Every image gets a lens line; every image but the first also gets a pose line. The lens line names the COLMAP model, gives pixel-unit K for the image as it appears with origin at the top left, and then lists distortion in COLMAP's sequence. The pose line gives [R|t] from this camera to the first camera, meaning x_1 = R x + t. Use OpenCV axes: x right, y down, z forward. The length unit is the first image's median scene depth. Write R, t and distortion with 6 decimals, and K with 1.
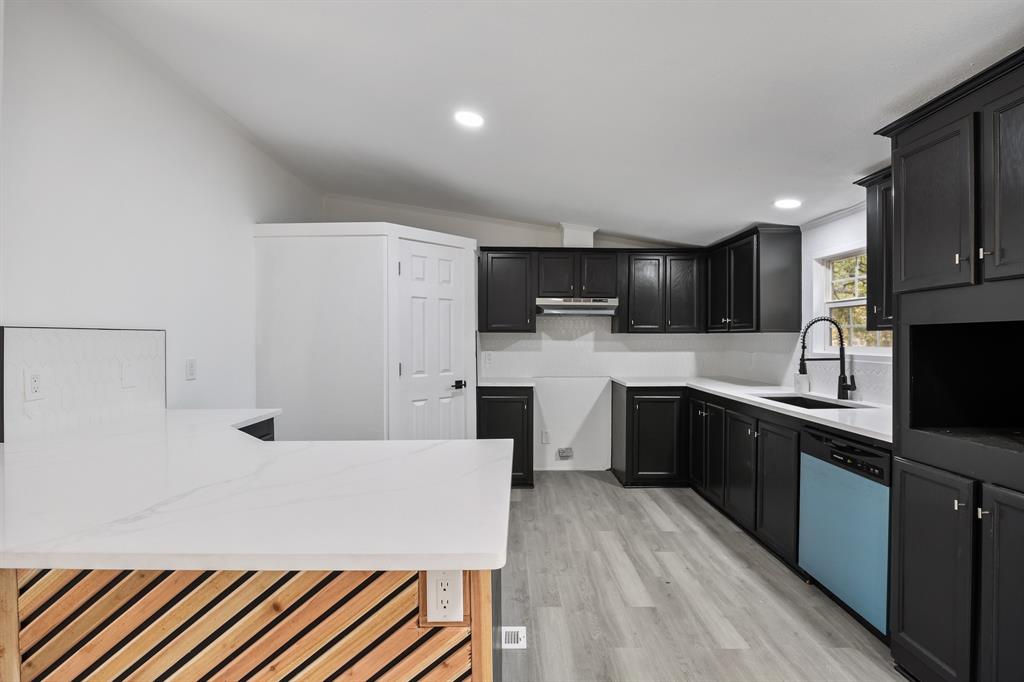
lens RADIAL K [[471.2, 0, 519.1], [0, 471.2, 341.9], [0, 0, 1]] dist [-0.010077, 0.001322]
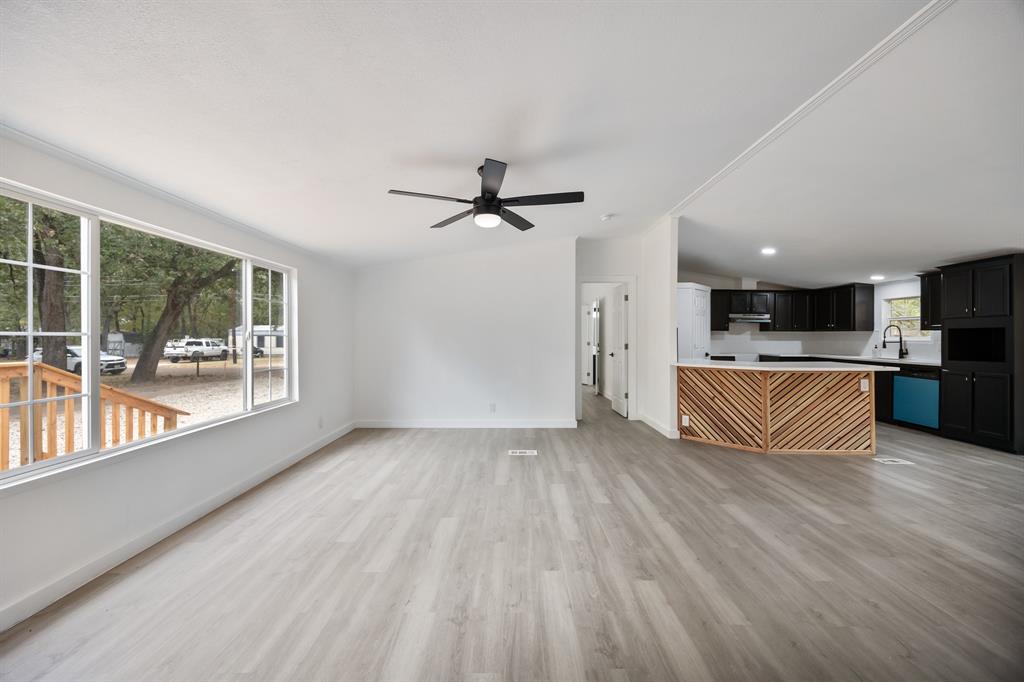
lens RADIAL K [[396.3, 0, 505.2], [0, 396.3, 336.4], [0, 0, 1]] dist [-0.002370, -0.000434]
pose [[0.999706, 0.004431, -0.023852, -1.129480], [-0.004624, 0.999957, -0.008051, 0.028754], [0.023815, 0.008159, 0.999683, -0.942611]]
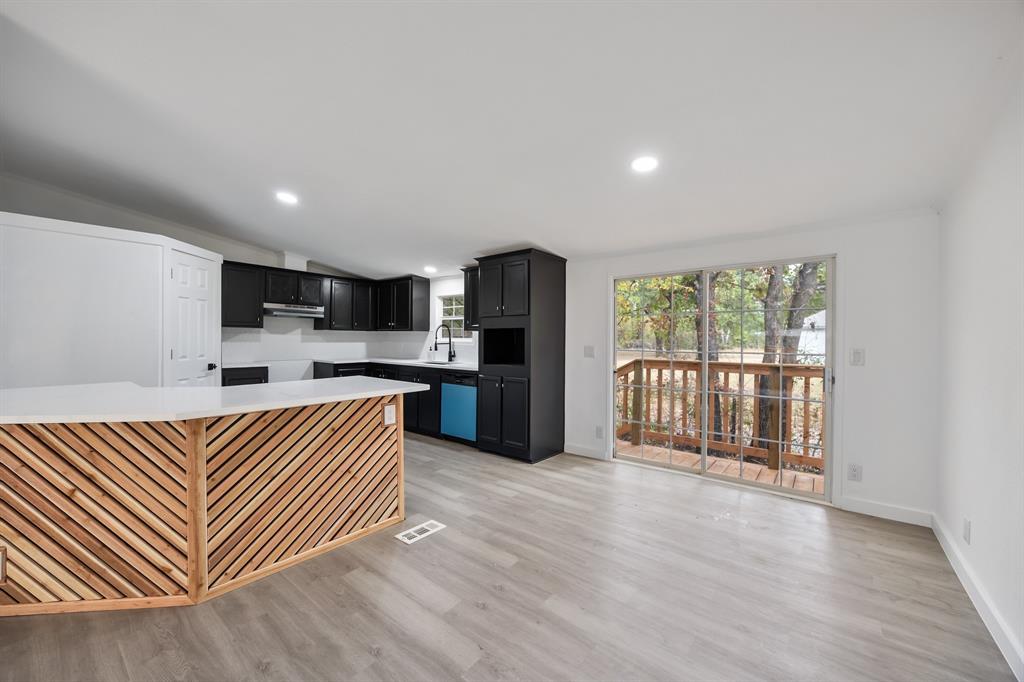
lens RADIAL K [[396.3, 0, 513.9], [0, 396.3, 339.5], [0, 0, 1]] dist [-0.002370, -0.000434]
pose [[0.635953, 0.004275, 0.771716, -0.486803], [-0.001455, 0.999990, -0.004340, 0.021663], [-0.771726, 0.001637, 0.635952, -0.365359]]
